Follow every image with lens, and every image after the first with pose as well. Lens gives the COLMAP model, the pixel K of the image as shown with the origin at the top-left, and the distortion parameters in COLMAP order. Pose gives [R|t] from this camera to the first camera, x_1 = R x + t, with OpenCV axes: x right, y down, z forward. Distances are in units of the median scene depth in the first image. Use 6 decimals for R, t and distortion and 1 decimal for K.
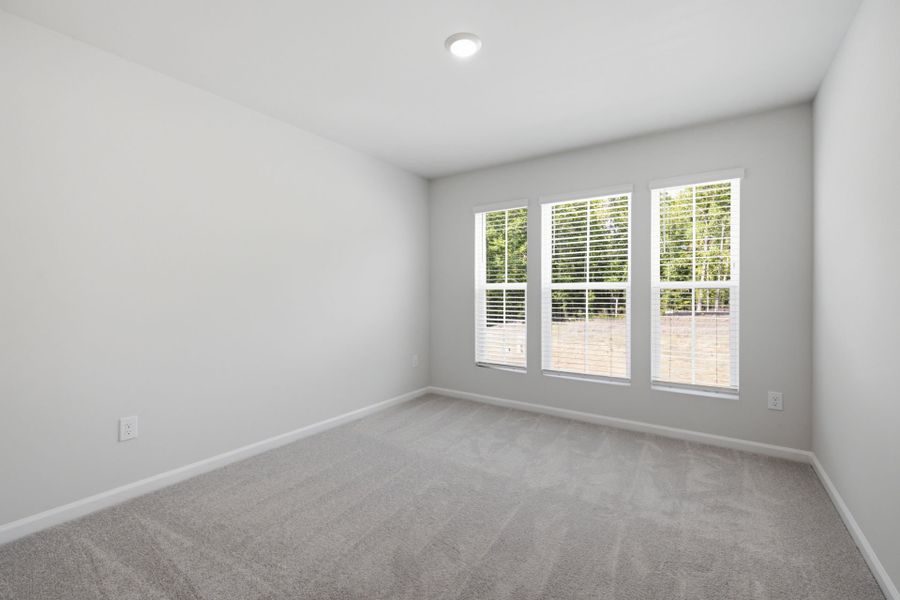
lens RADIAL K [[368.8, 0, 447.9], [0, 368.8, 292.0], [0, 0, 1]] dist [0.014616, 0.000065]
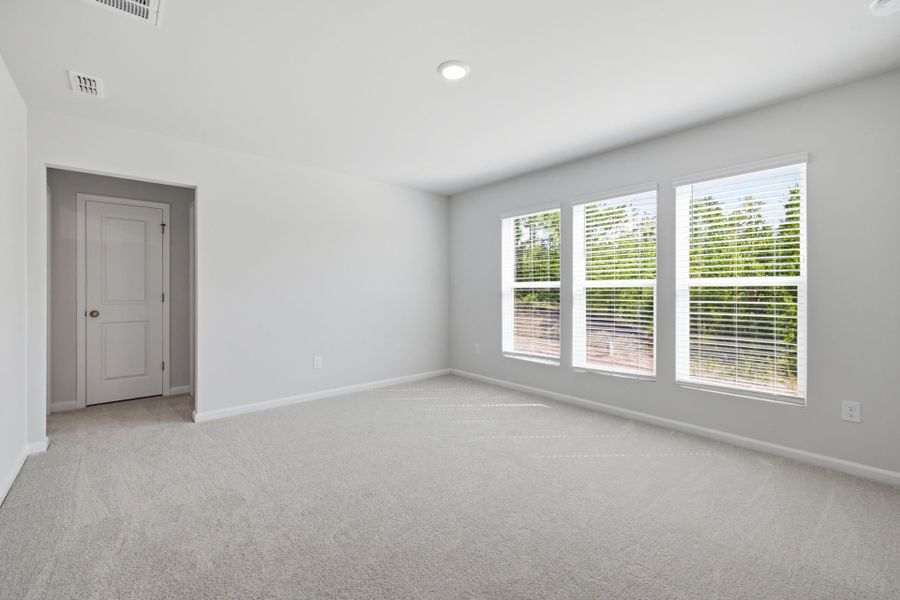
lens RADIAL K [[392.2, 0, 458.6], [0, 392.2, 298.4], [0, 0, 1]] dist [0.006887, -0.002858]
pose [[0.957194, 0.004516, -0.289411, 0.267741], [0.001944, 0.999755, 0.022031, 0.000240], [0.289440, -0.021651, 0.956951, -0.169787]]
